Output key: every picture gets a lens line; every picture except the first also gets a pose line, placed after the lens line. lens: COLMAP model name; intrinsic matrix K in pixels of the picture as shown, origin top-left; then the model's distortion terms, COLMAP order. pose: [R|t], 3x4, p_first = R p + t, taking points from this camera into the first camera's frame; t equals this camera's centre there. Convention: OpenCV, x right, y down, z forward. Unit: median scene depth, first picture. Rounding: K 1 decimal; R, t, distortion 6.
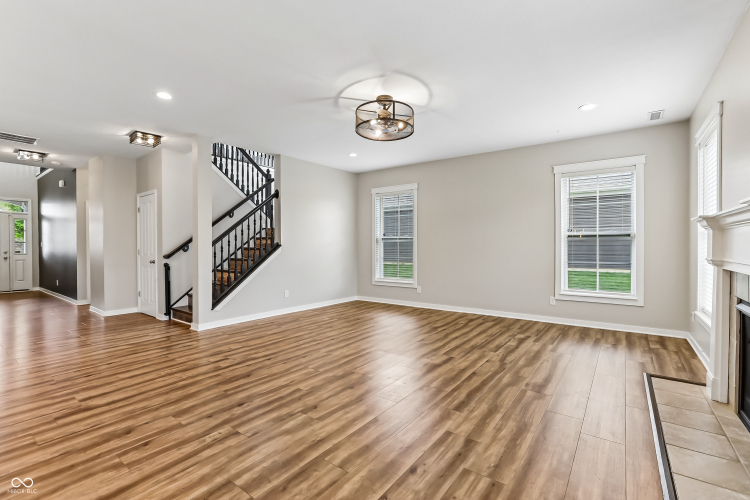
lens RADIAL K [[337.2, 0, 377.2], [0, 337.2, 248.8], [0, 0, 1]] dist [-0.040932, 0.012758]
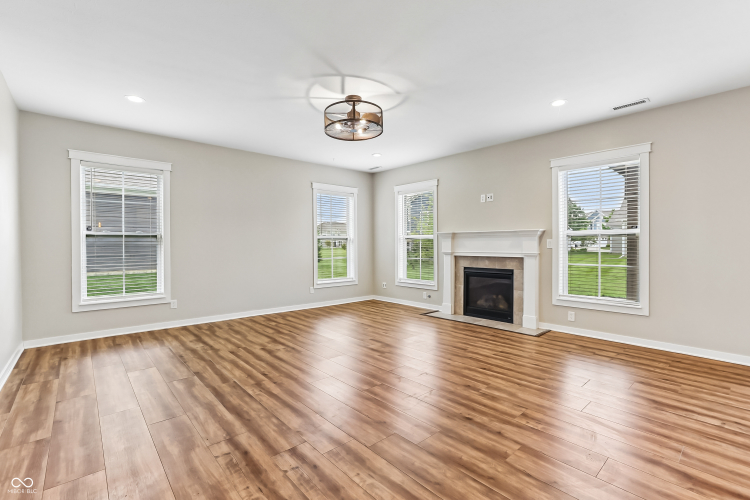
lens RADIAL K [[338.9, 0, 375.9], [0, 338.9, 247.2], [0, 0, 1]] dist [-0.030100, 0.014206]
pose [[0.203014, -0.004134, 0.979167, -0.891656], [0.011834, 0.999928, 0.001768, -0.005437], [-0.979104, 0.011228, 0.203049, 0.688947]]
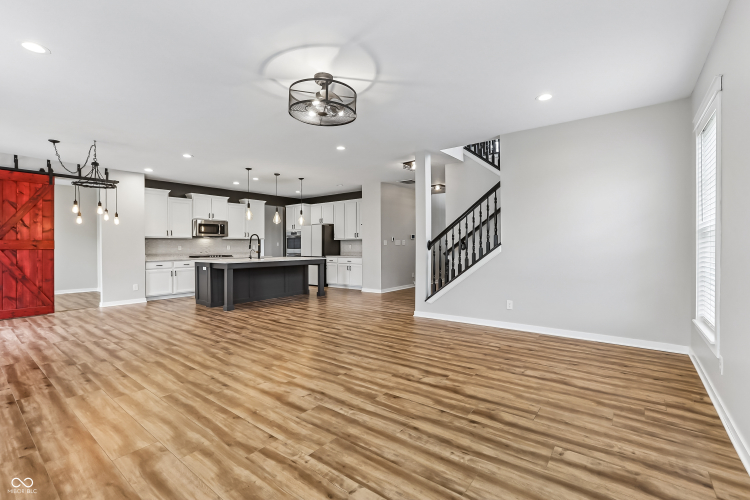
lens RADIAL K [[338.9, 0, 375.9], [0, 338.9, 247.2], [0, 0, 1]] dist [-0.030100, 0.014206]
pose [[-0.021514, 0.007036, -0.999744, 0.842239], [-0.004287, 0.999965, 0.007130, -0.012485], [0.999759, 0.004439, -0.021483, 1.084761]]
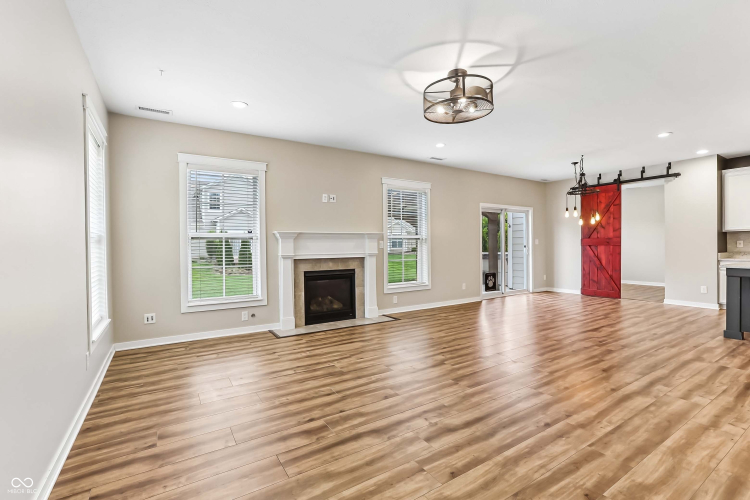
lens RADIAL K [[338.9, 0, 375.9], [0, 338.9, 247.2], [0, 0, 1]] dist [-0.030100, 0.014206]
pose [[-0.934342, 0.009759, 0.356244, -0.079695], [0.015209, 0.999806, 0.012500, -0.018348], [-0.356053, 0.017097, -0.934310, 1.765107]]
